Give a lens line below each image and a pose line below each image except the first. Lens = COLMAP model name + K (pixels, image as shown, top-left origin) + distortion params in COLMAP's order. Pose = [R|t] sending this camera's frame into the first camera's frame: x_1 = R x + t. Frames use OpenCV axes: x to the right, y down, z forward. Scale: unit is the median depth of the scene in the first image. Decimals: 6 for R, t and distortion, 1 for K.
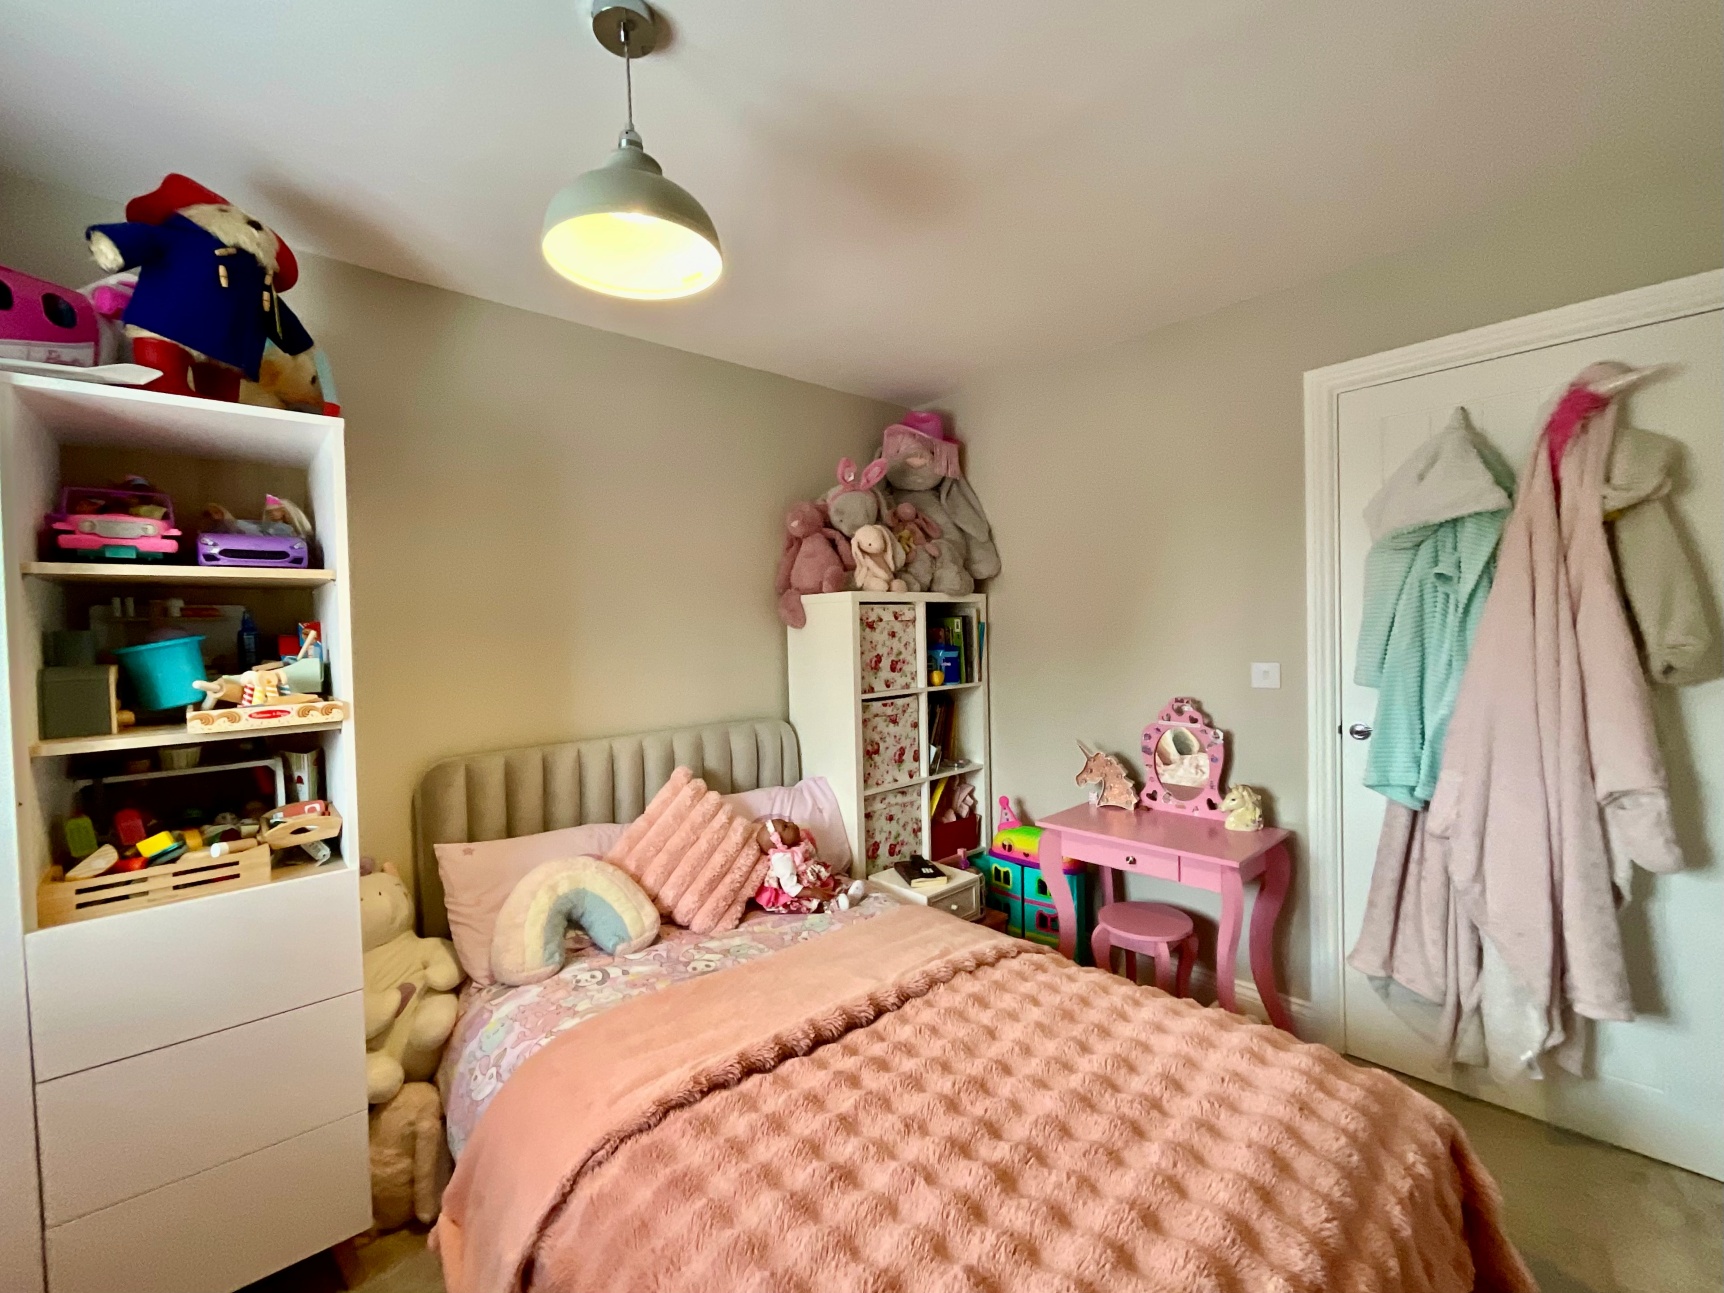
lens RADIAL K [[759.1, 0, 862.0], [0, 759.1, 646.5], [0, 0, 1]] dist [-0.002318, -0.000023]
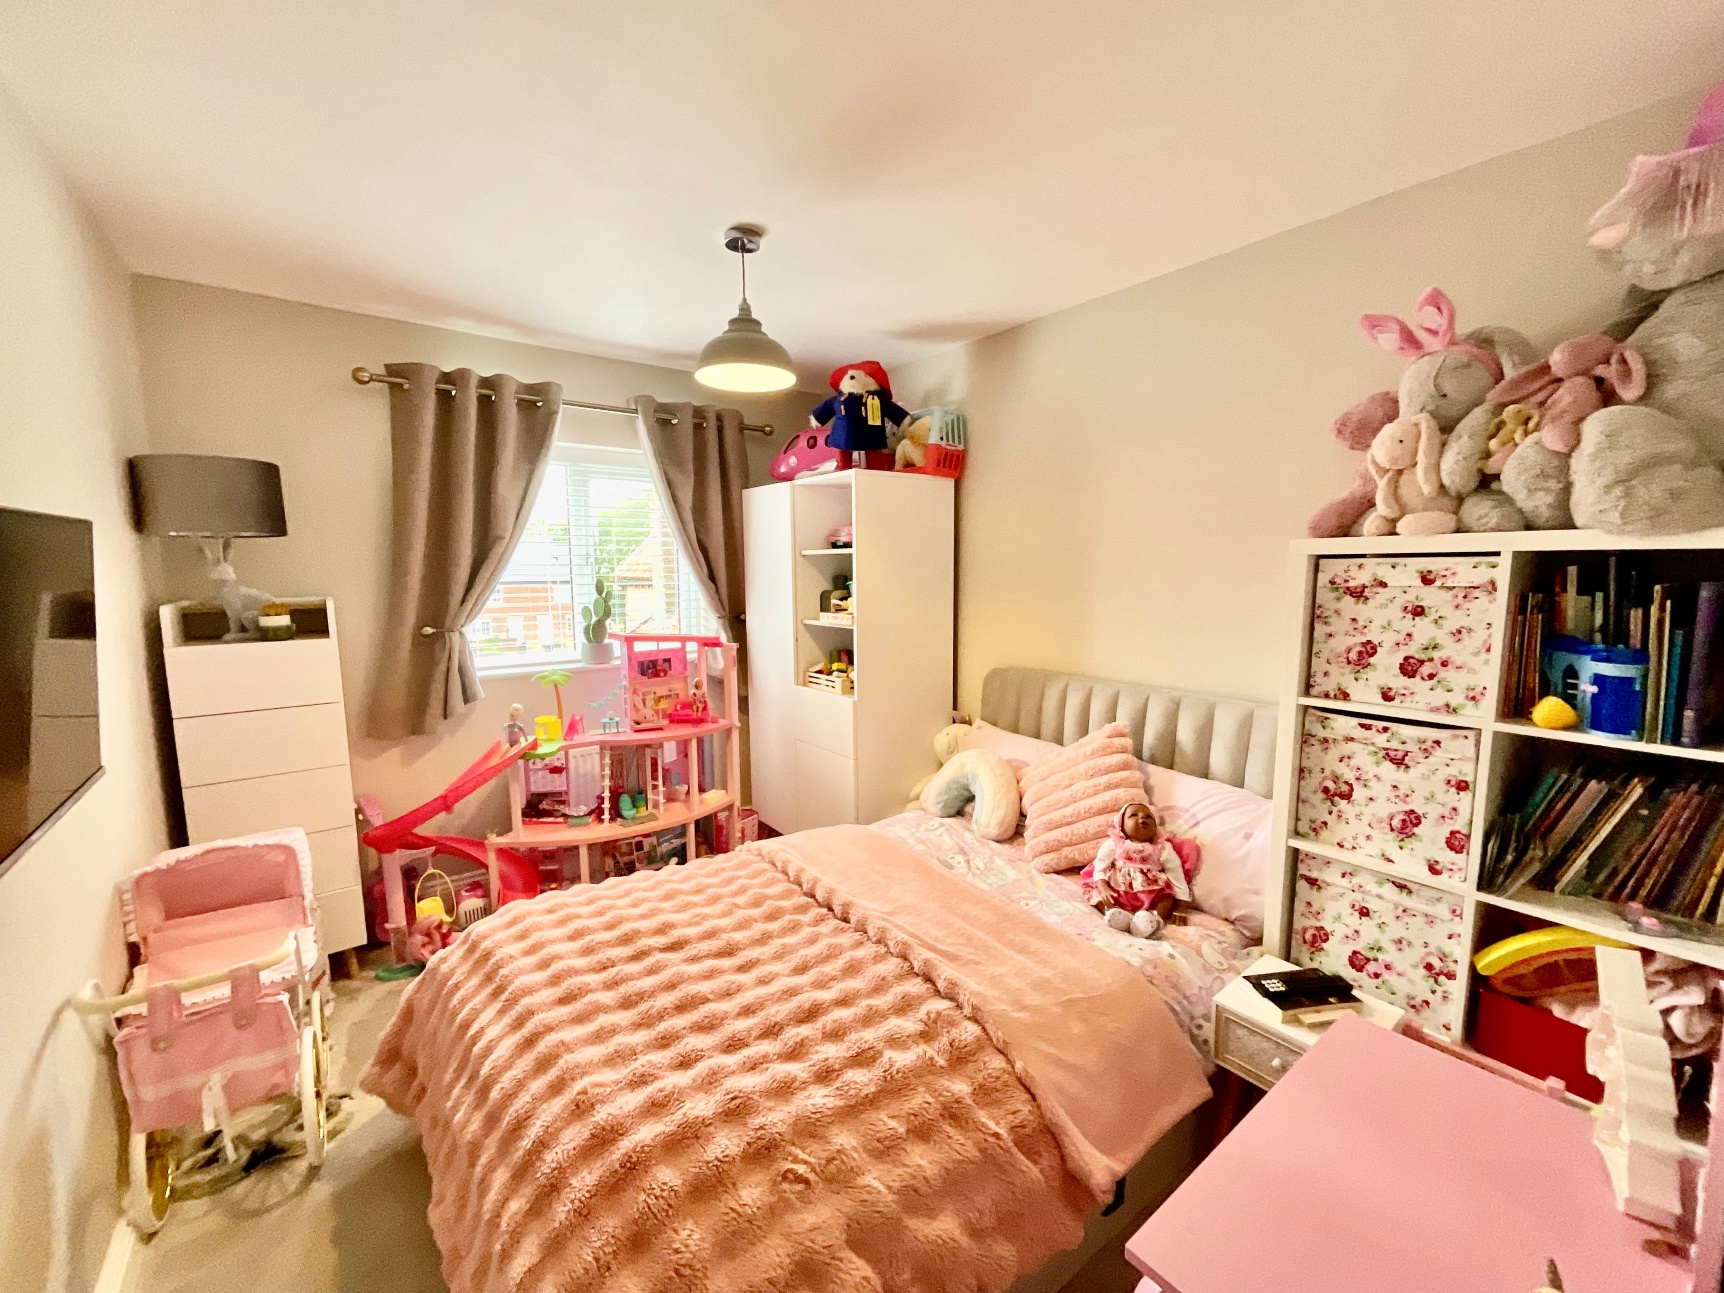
lens RADIAL K [[759.1, 0, 862.0], [0, 759.1, 646.5], [0, 0, 1]] dist [-0.002318, -0.000023]
pose [[-0.134752, 0.132722, -0.981950, 0.659871], [-0.014208, 0.990628, 0.135845, -0.061164], [0.990777, 0.032256, -0.131603, 0.677115]]
